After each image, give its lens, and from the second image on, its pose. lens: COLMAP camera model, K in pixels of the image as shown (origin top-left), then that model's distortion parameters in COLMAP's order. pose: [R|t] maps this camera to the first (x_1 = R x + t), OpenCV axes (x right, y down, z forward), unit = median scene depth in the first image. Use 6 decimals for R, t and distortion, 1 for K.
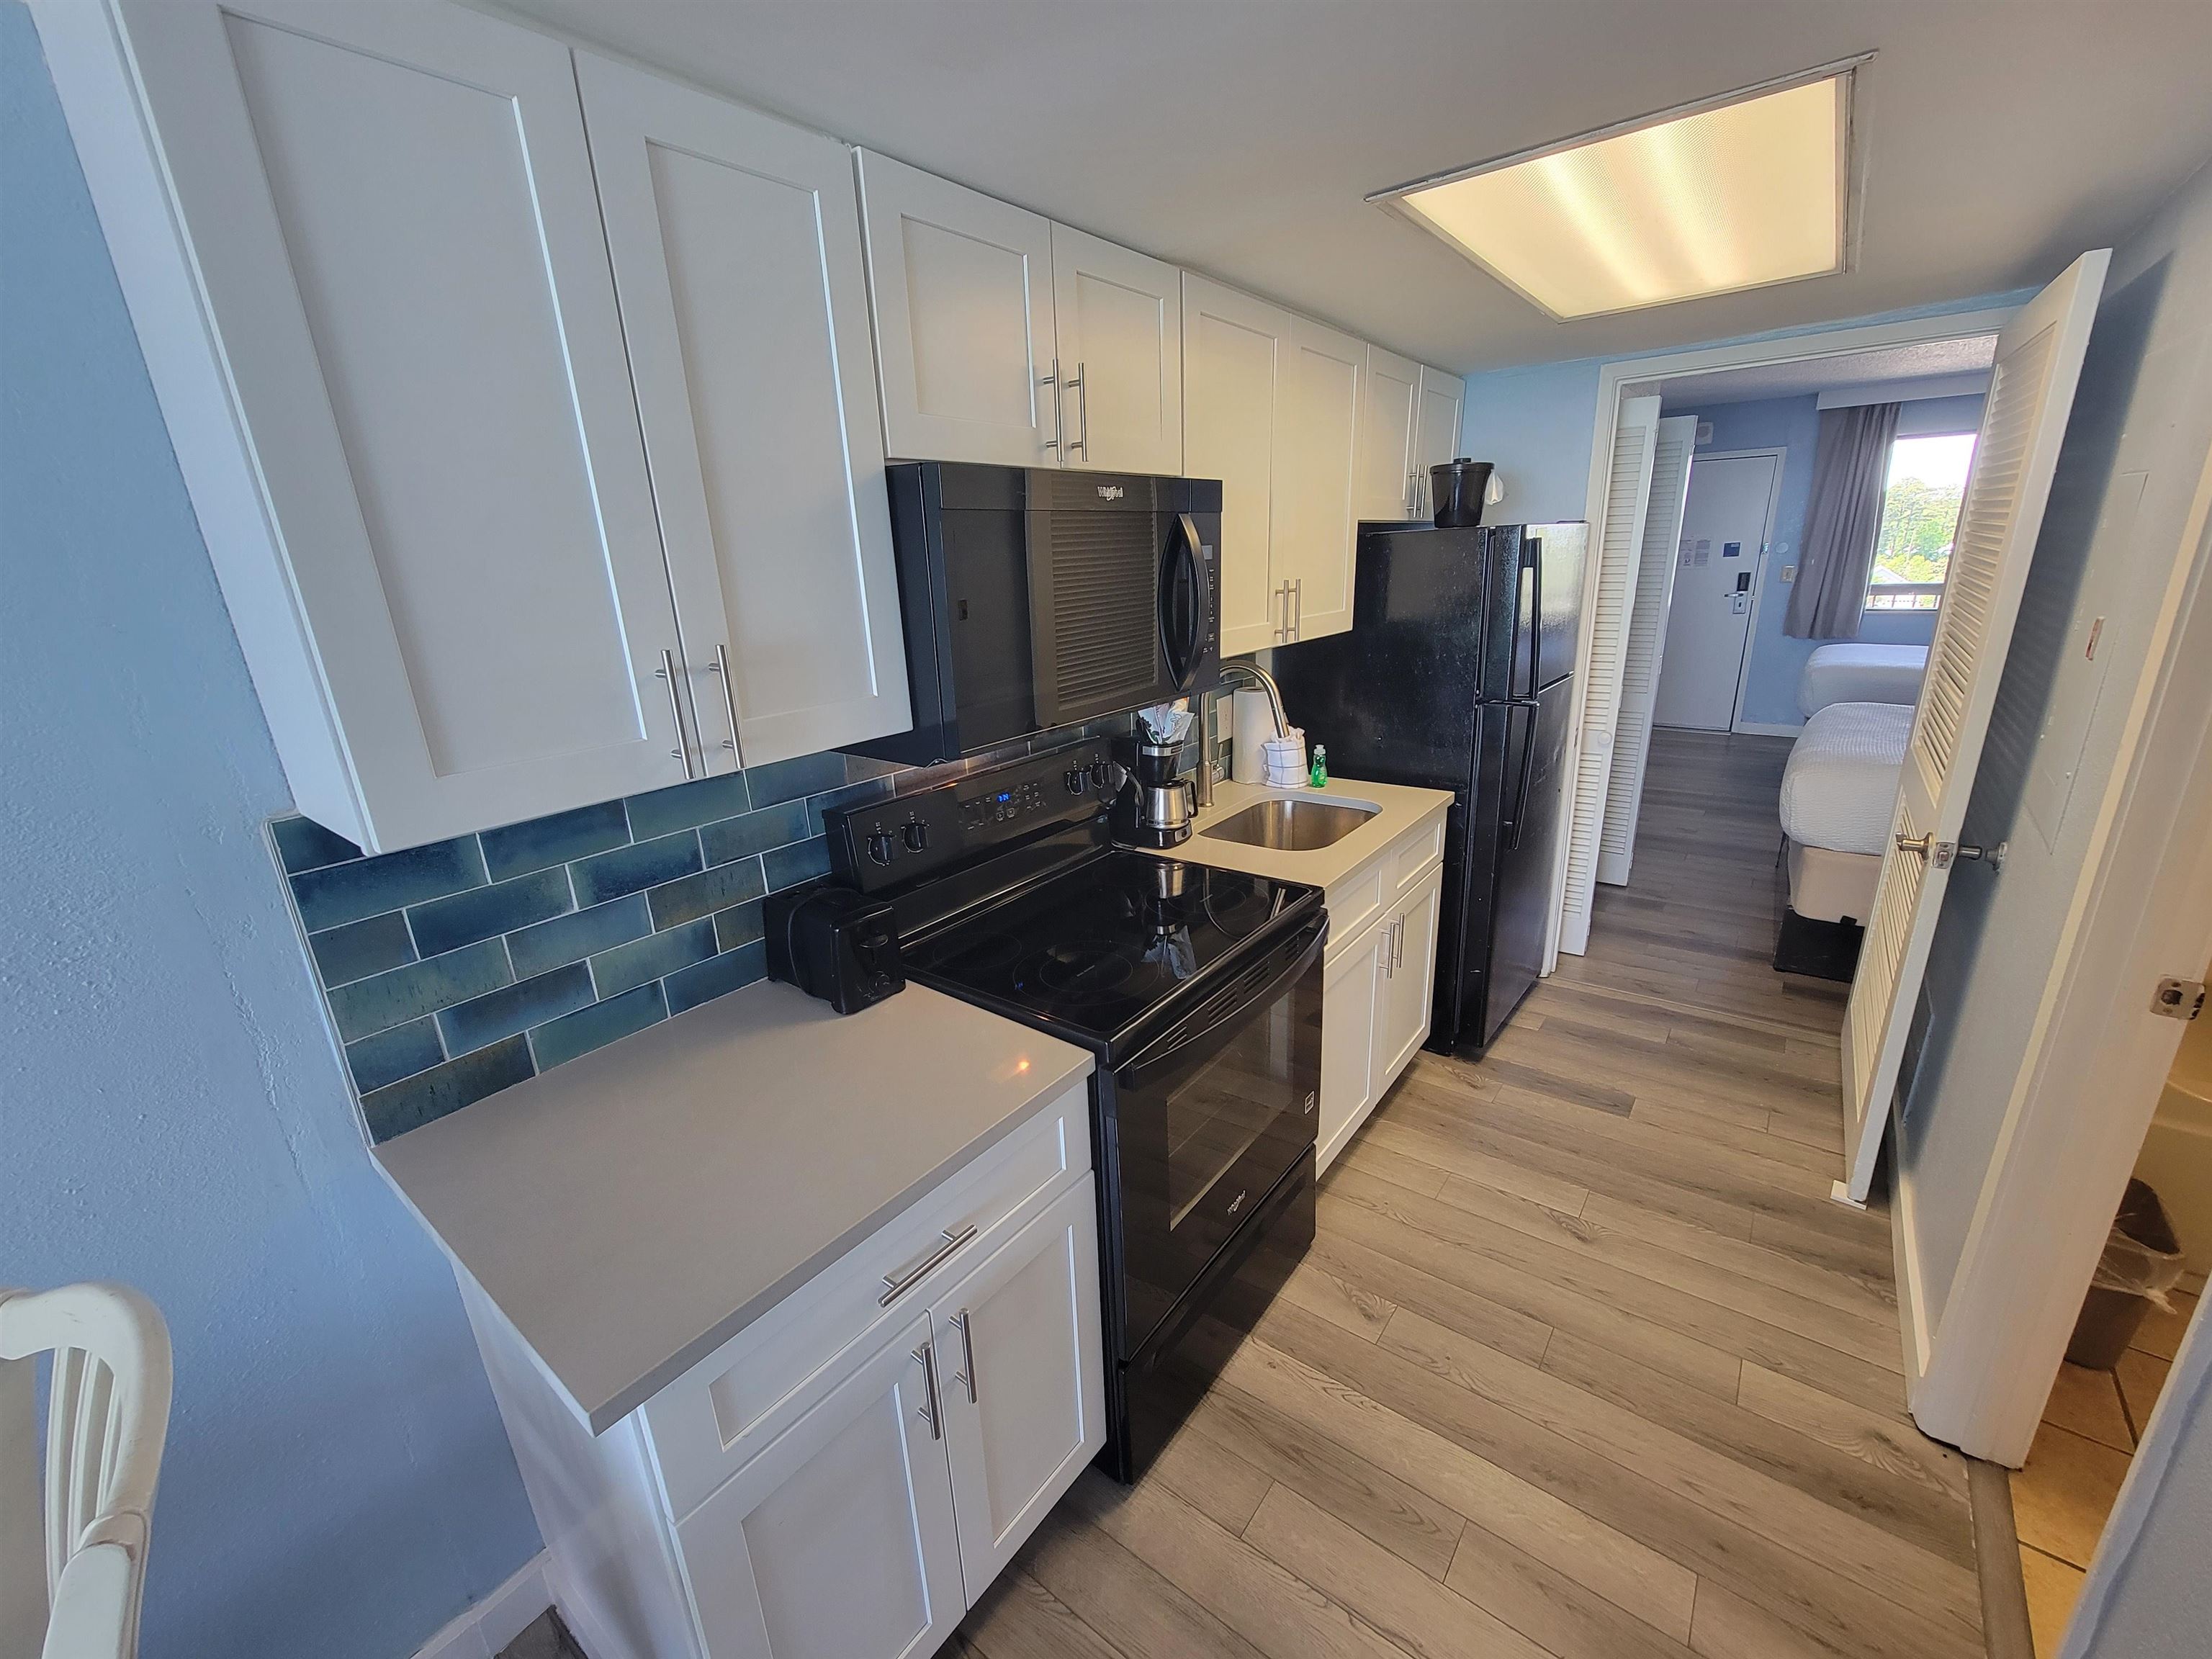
lens RADIAL K [[905.2, 0, 1109.4], [0, 905.2, 842.3], [0, 0, 1]] dist [-0.006923, 0.002871]
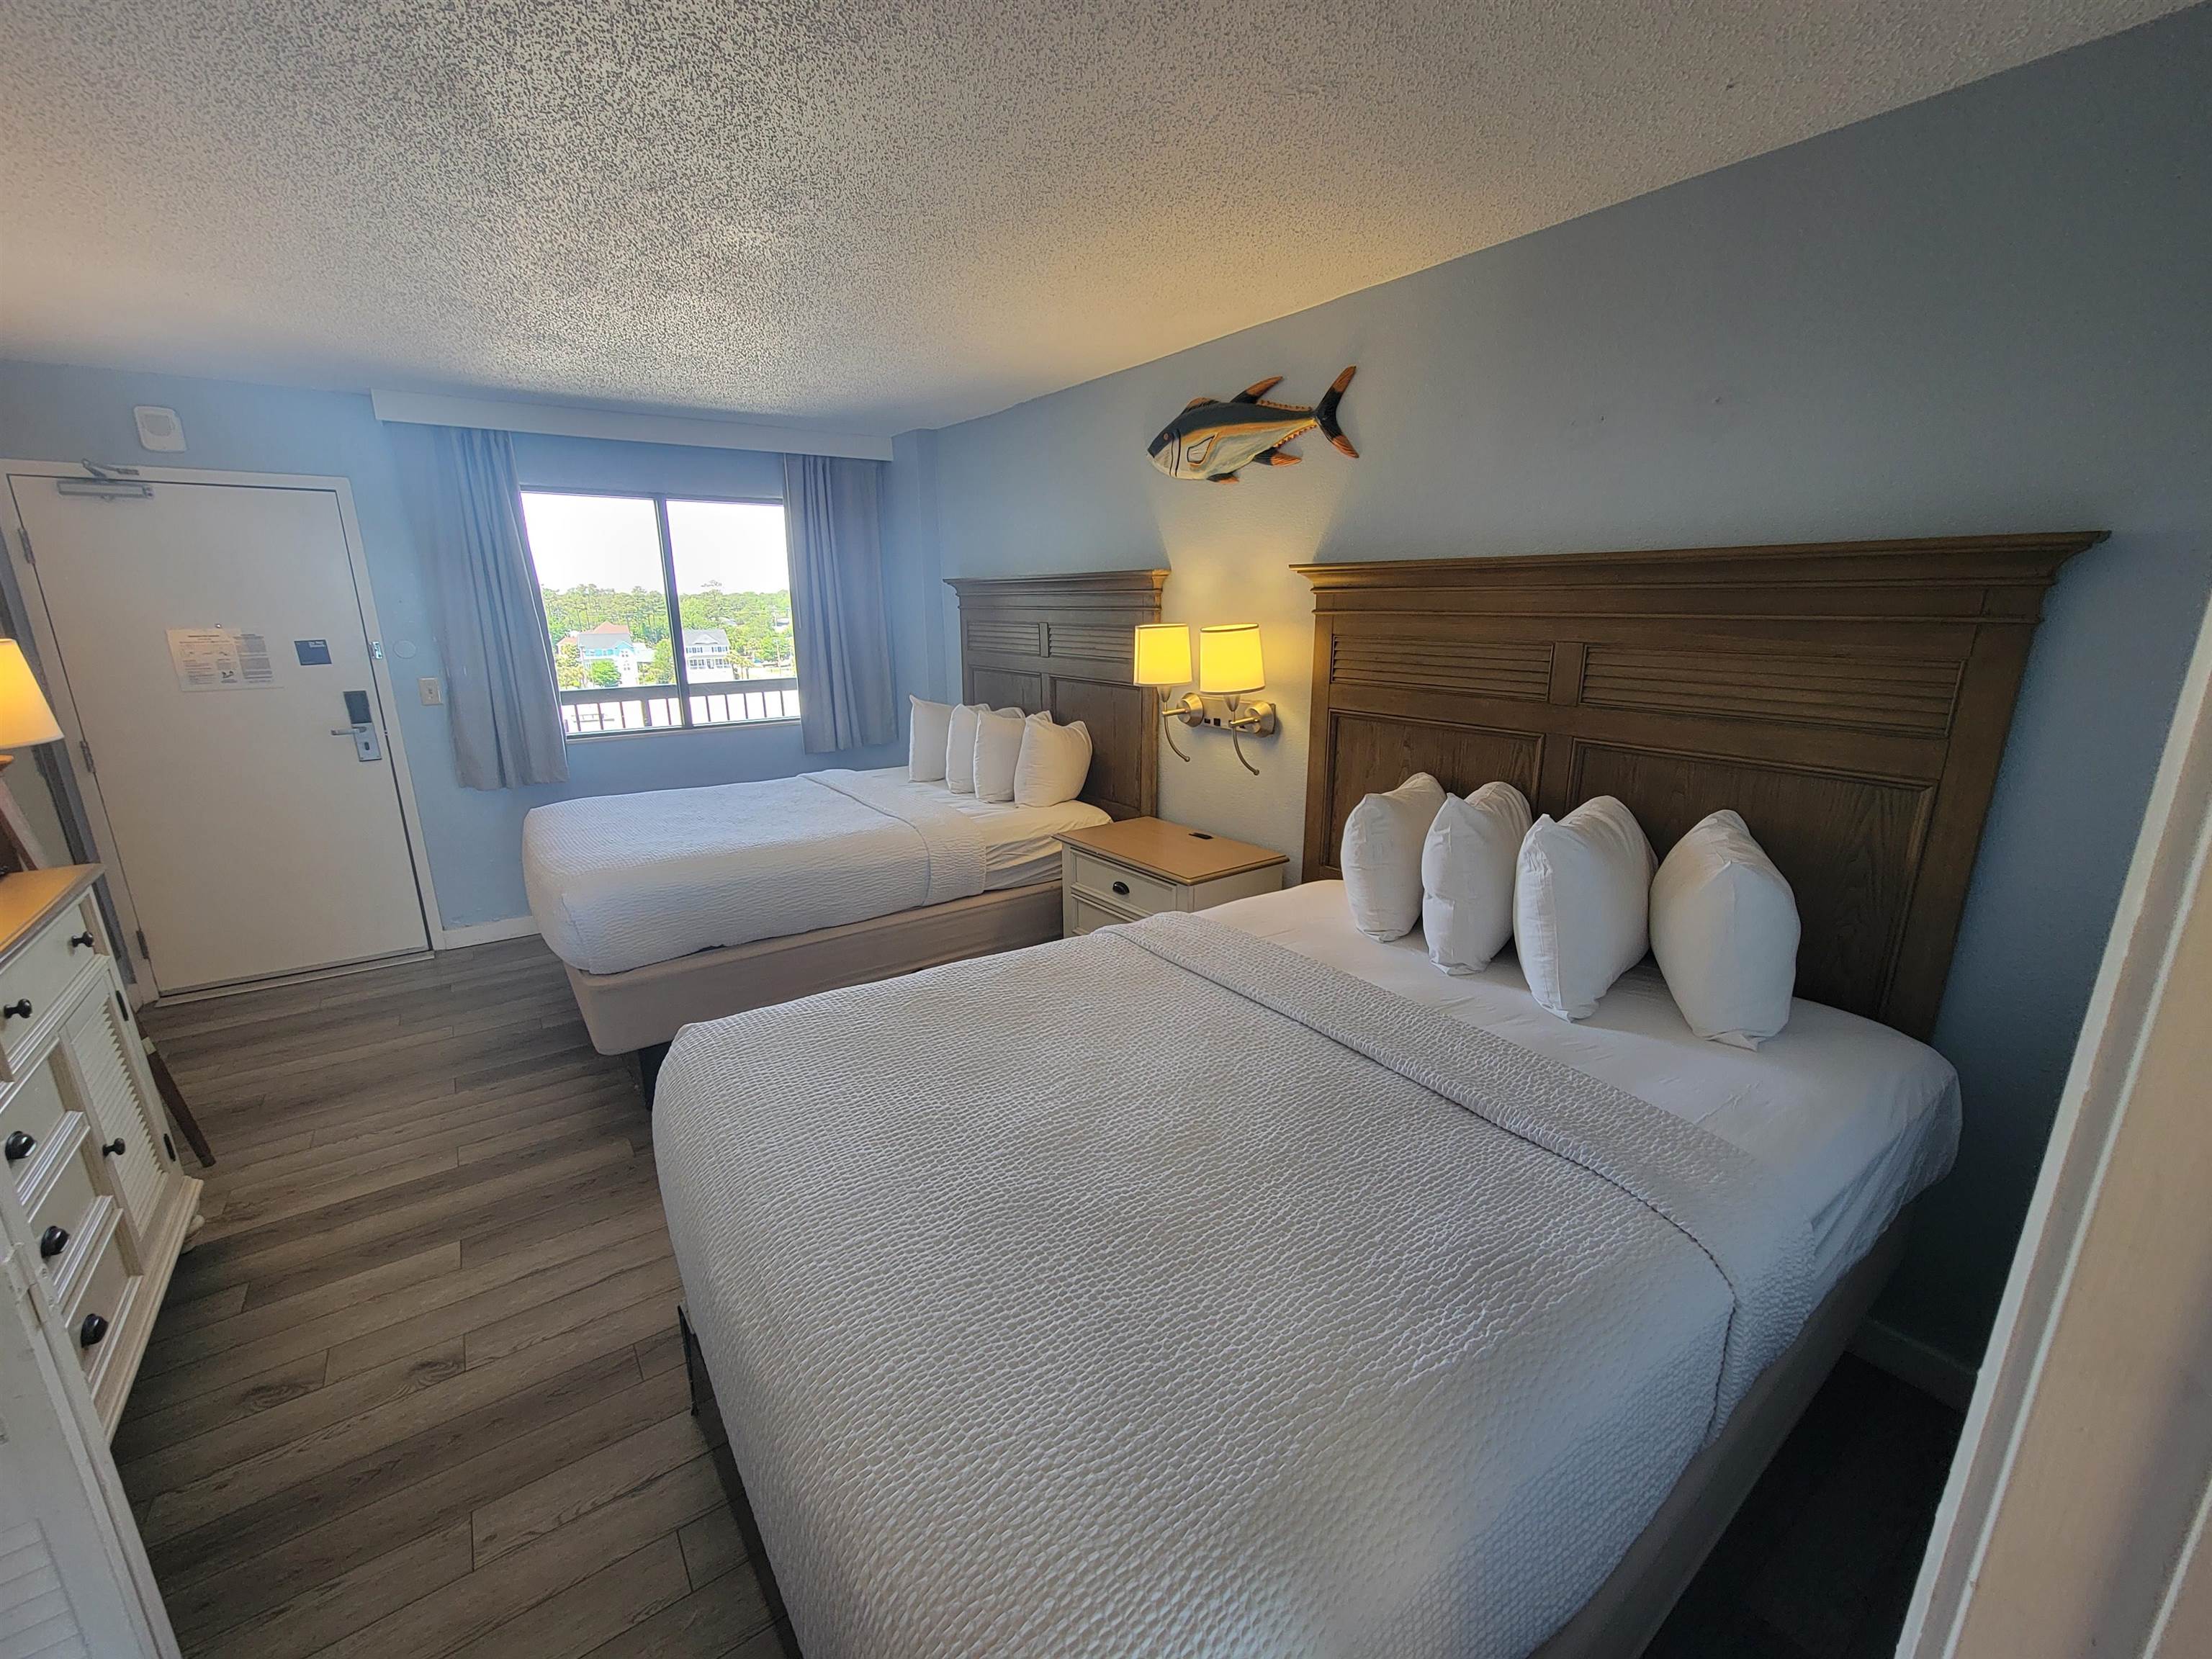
lens RADIAL K [[905.2, 0, 1105.9], [0, 905.2, 844.4], [0, 0, 1]] dist [-0.006923, 0.002871]
pose [[0.292264, -0.202633, 0.934624, 1.034633], [0.281898, 0.952126, 0.118276, -0.501326], [-0.913846, 0.228901, 0.335394, 1.415213]]
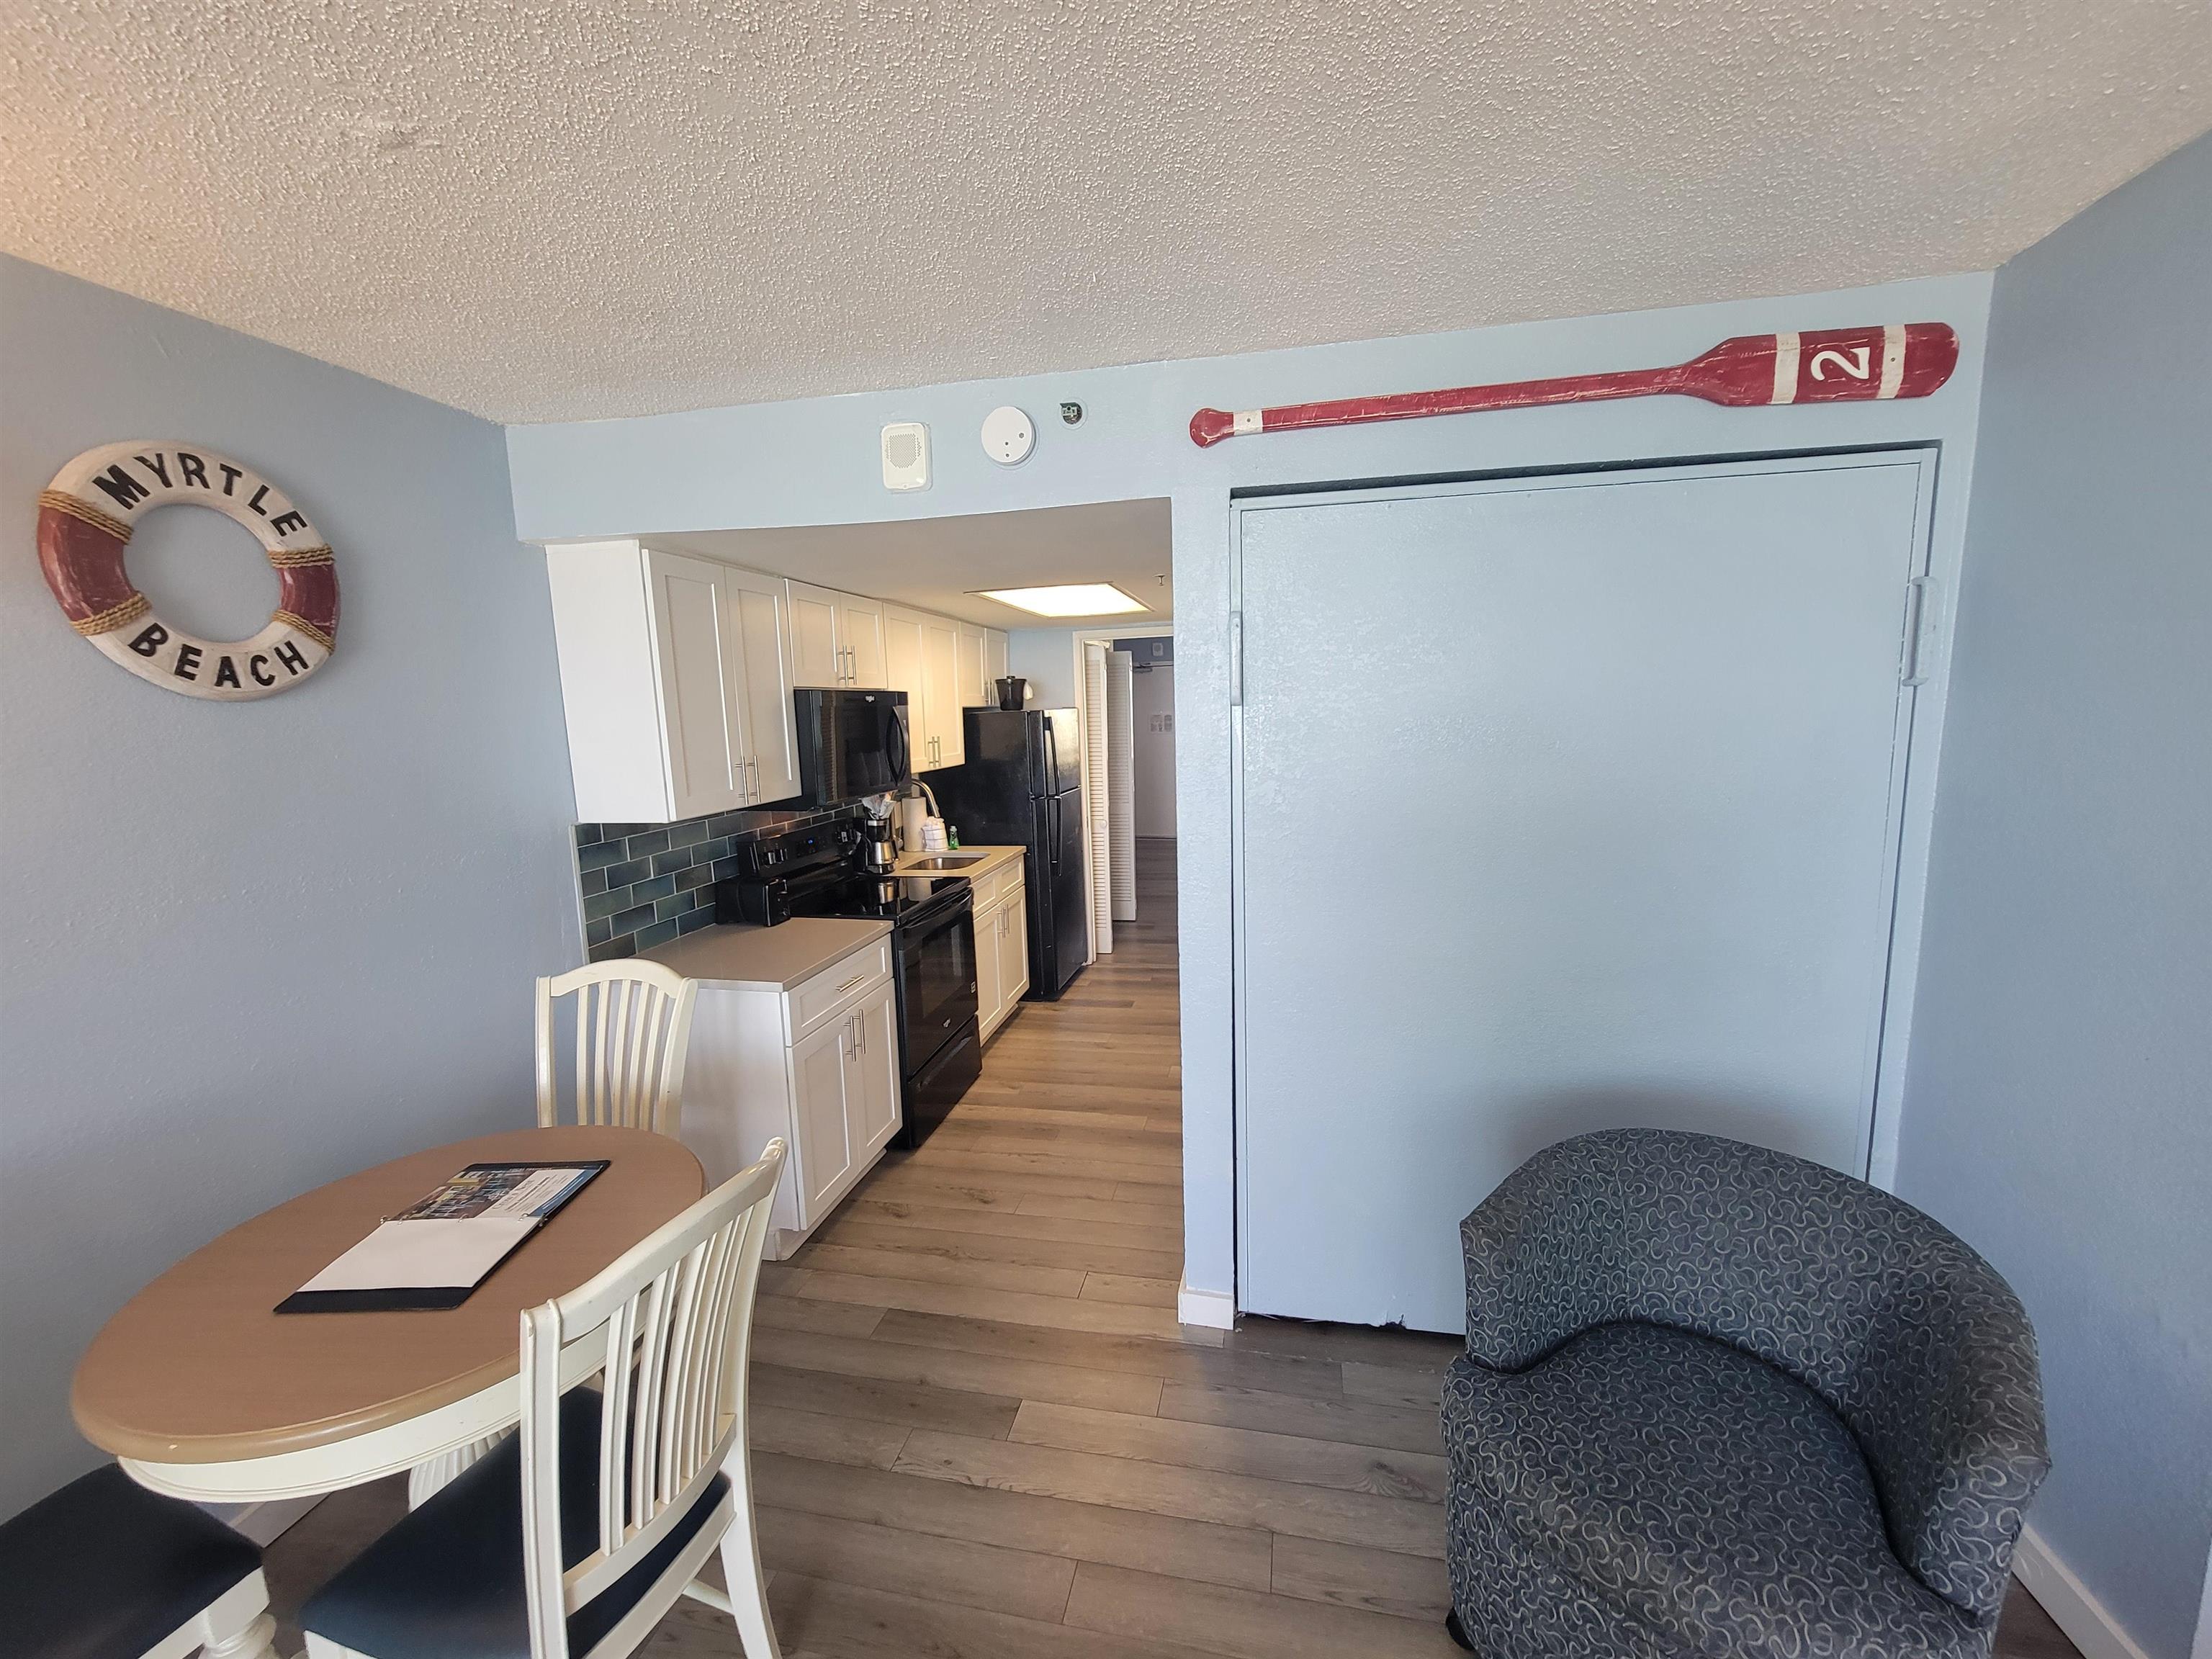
lens RADIAL K [[905.2, 0, 1101.6], [0, 905.2, 843.5], [0, 0, 1]] dist [-0.006923, 0.002871]
pose [[0.903355, -0.051619, 0.425776, -0.378617], [0.125489, 0.981098, -0.147303, 0.323027], [-0.410125, 0.186497, 0.892758, -1.016787]]
